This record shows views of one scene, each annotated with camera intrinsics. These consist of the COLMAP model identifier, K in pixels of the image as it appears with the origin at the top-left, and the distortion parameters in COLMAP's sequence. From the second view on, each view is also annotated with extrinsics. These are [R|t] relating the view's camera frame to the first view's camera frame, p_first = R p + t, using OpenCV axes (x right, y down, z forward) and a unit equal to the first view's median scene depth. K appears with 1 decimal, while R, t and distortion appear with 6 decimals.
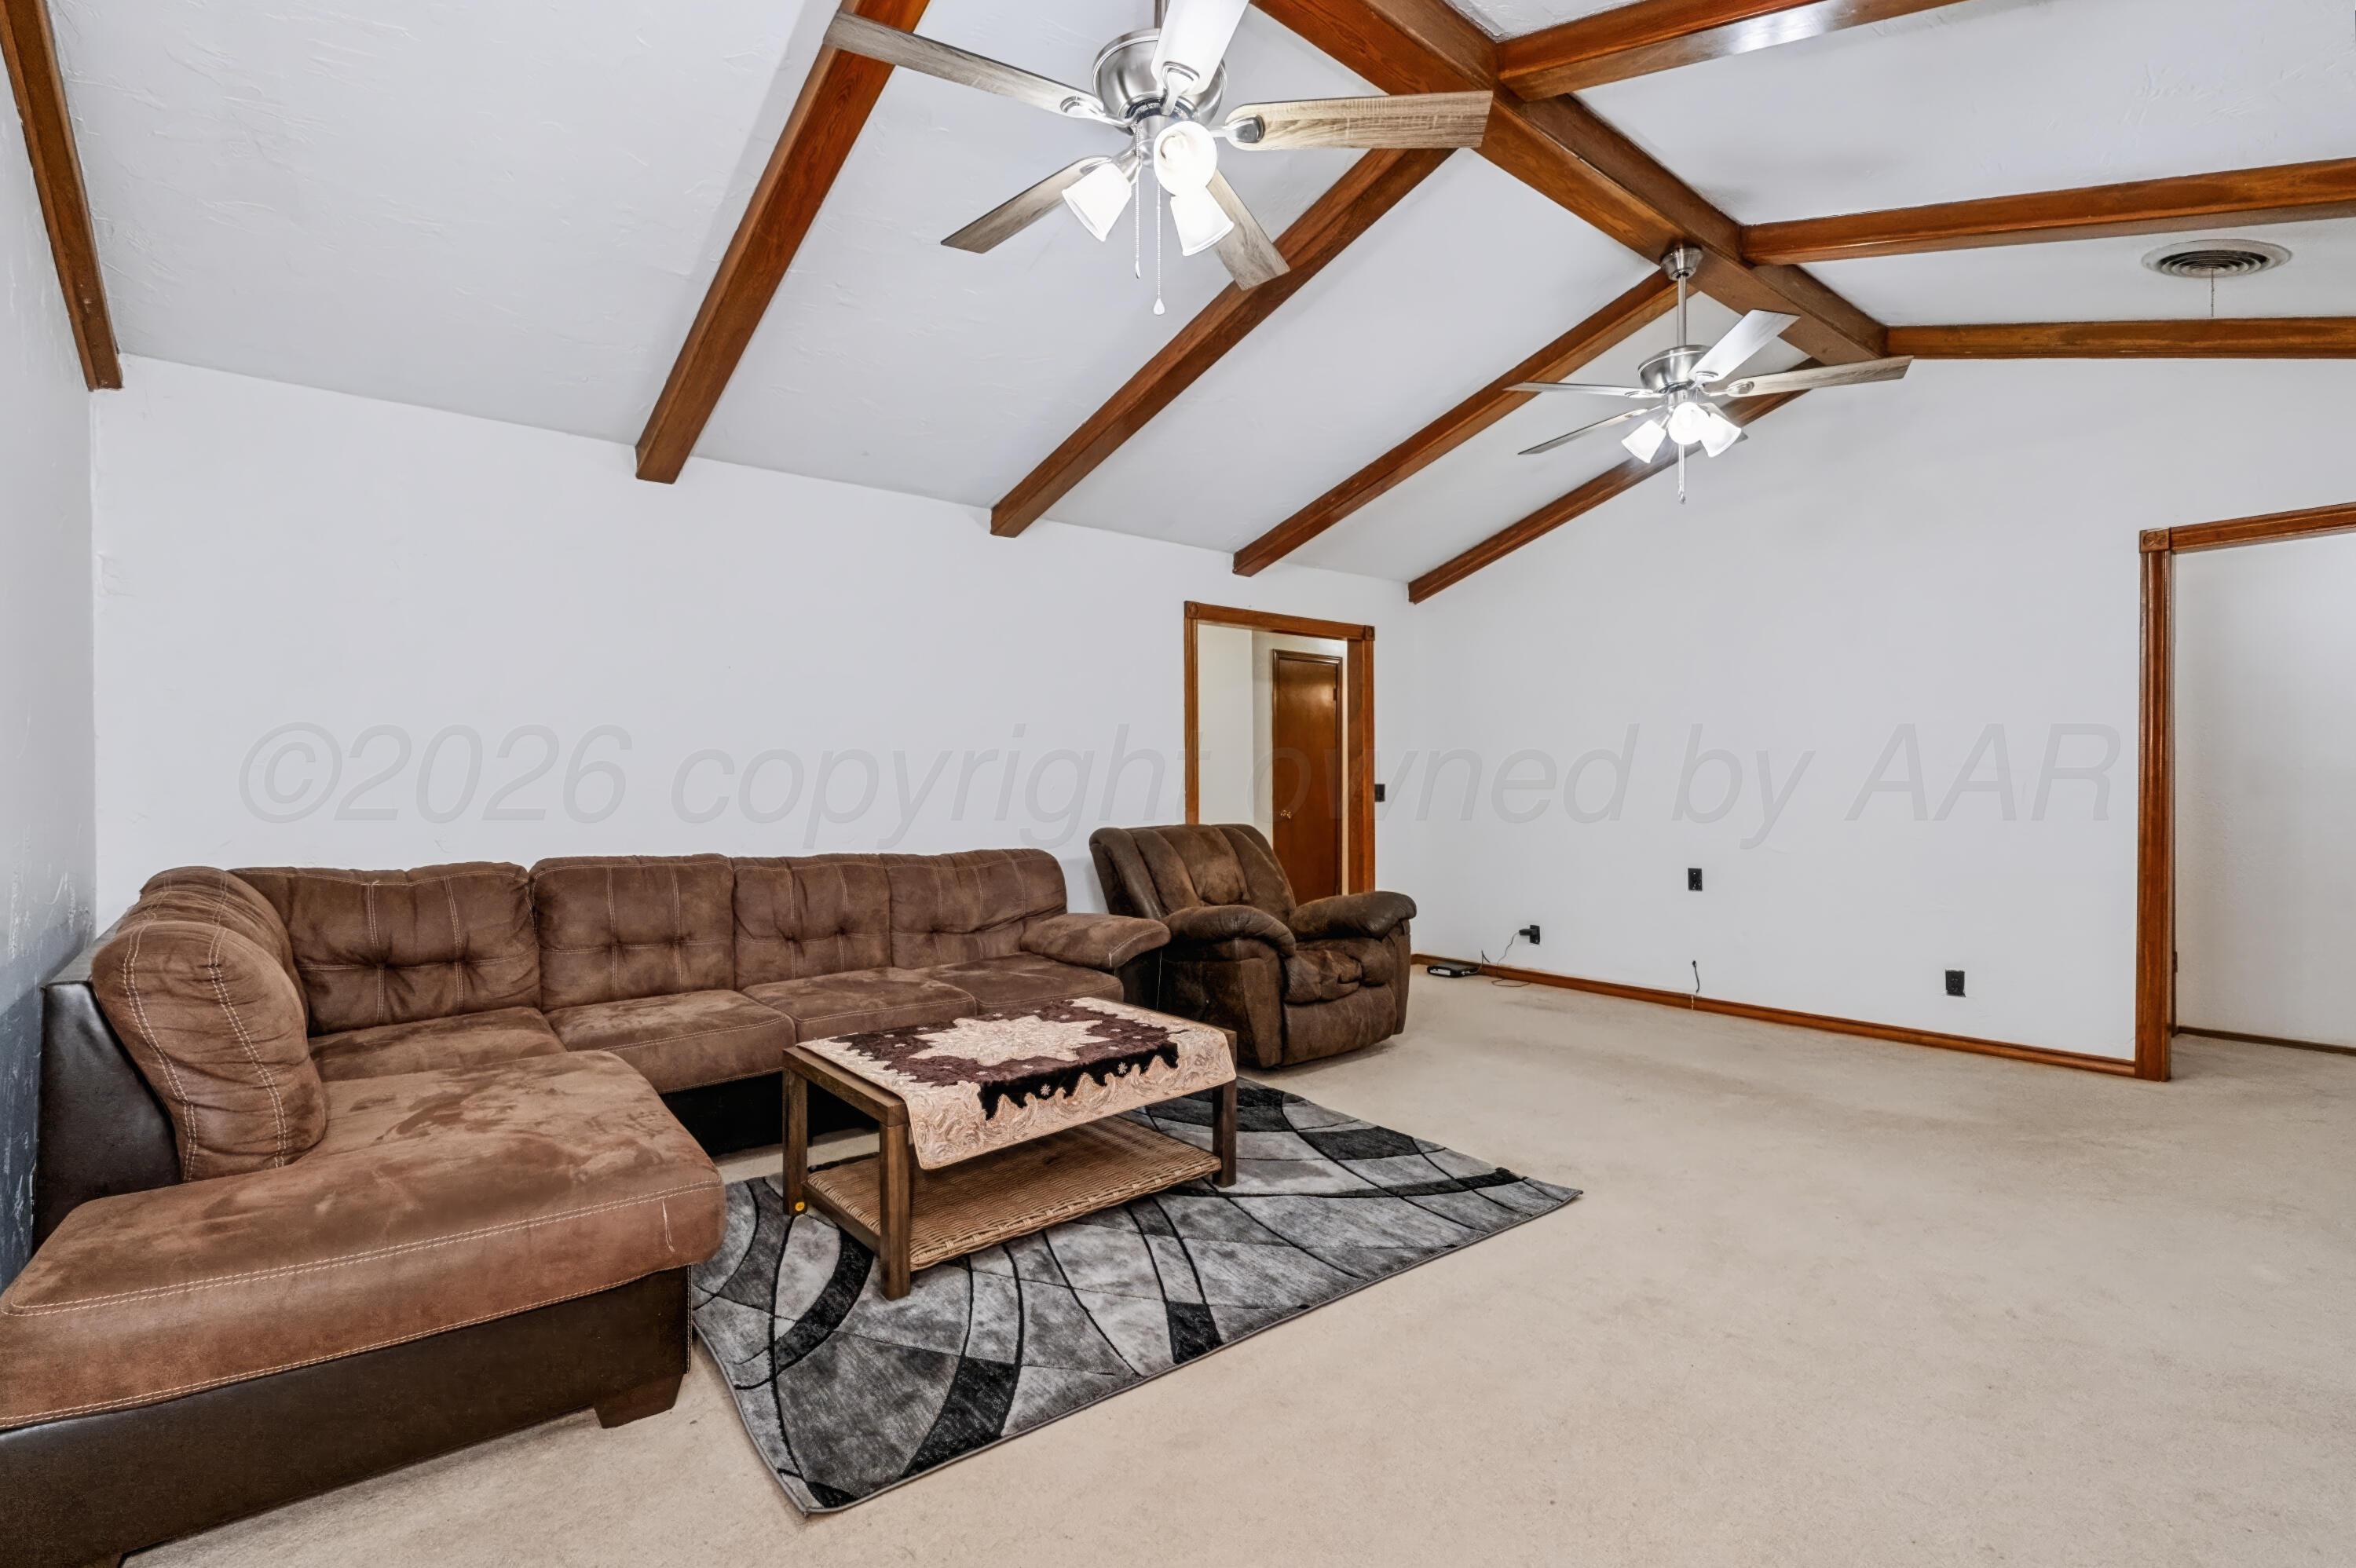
lens RADIAL K [[1055.2, 0, 1224.4], [0, 1055.2, 735.6], [0, 0, 1]] dist [-0.004476, 0.000555]
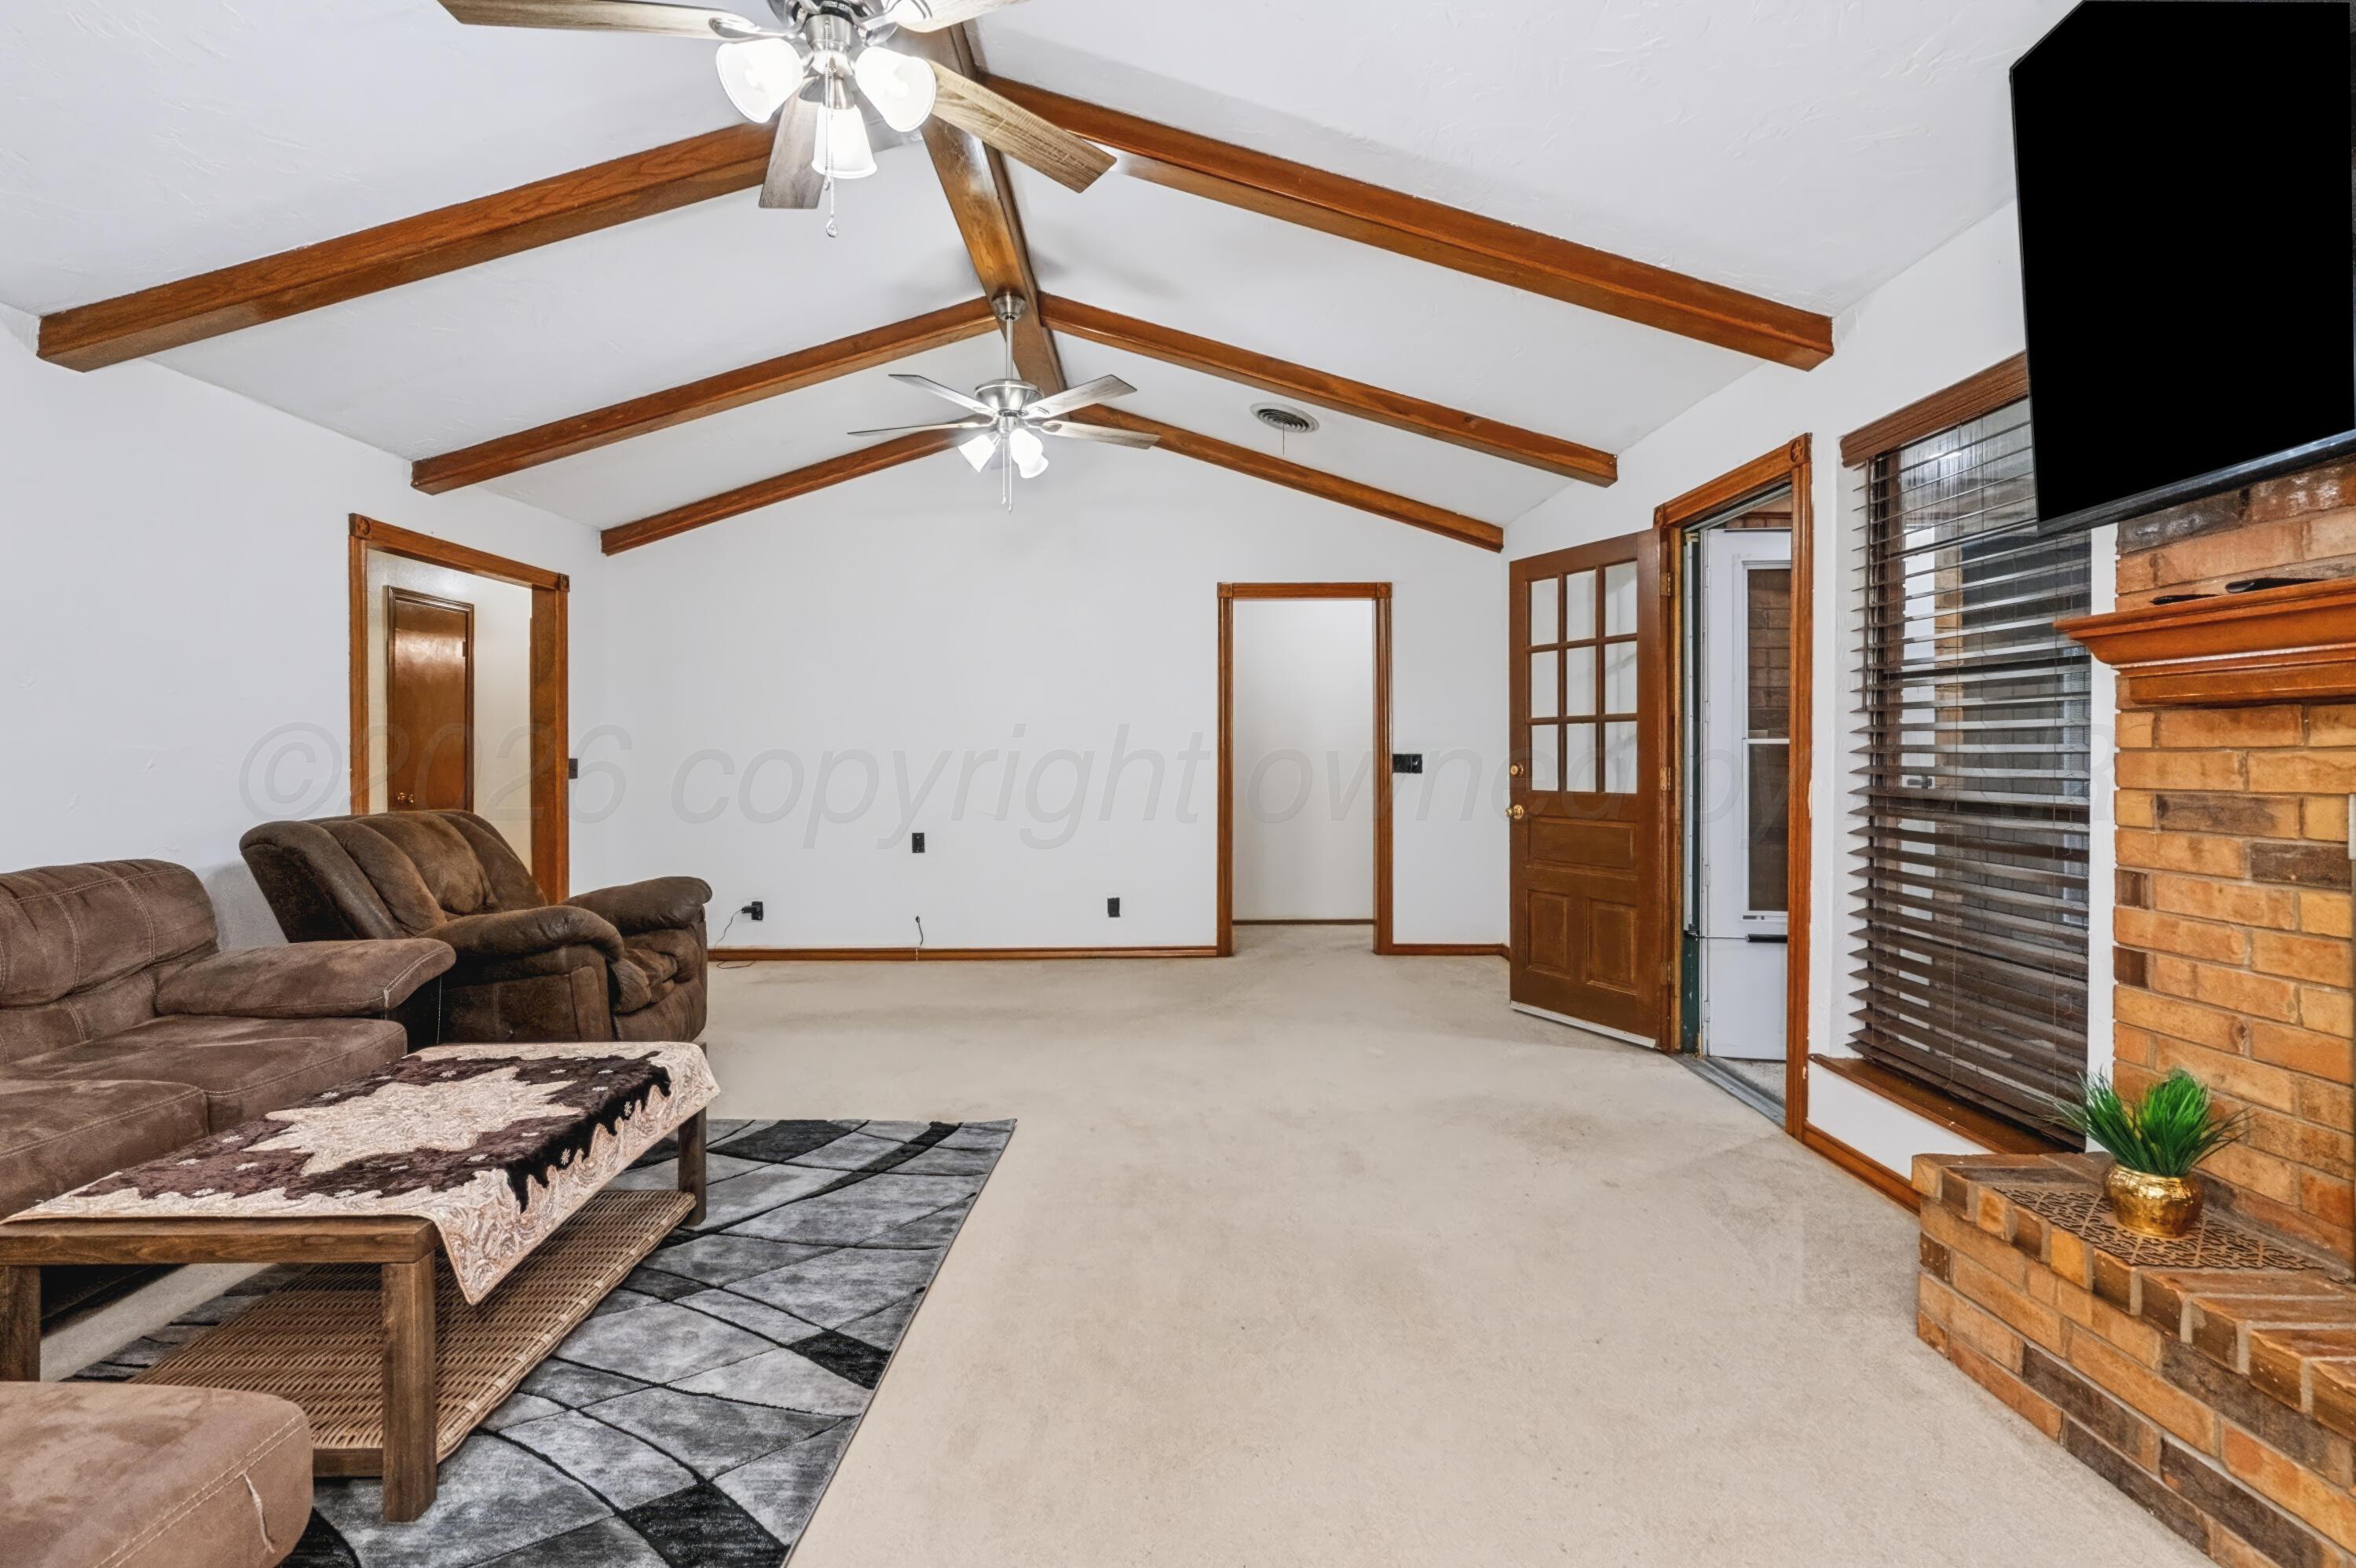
lens RADIAL K [[1046.7, 0, 1173.6], [0, 1046.7, 696.1], [0, 0, 1]] dist [0.000874, 0.000278]
pose [[0.649803, 0.040417, 0.759027, -0.389840], [-0.030134, 0.999170, -0.027406, 0.007367], [-0.759505, -0.005064, 0.650482, 0.140030]]
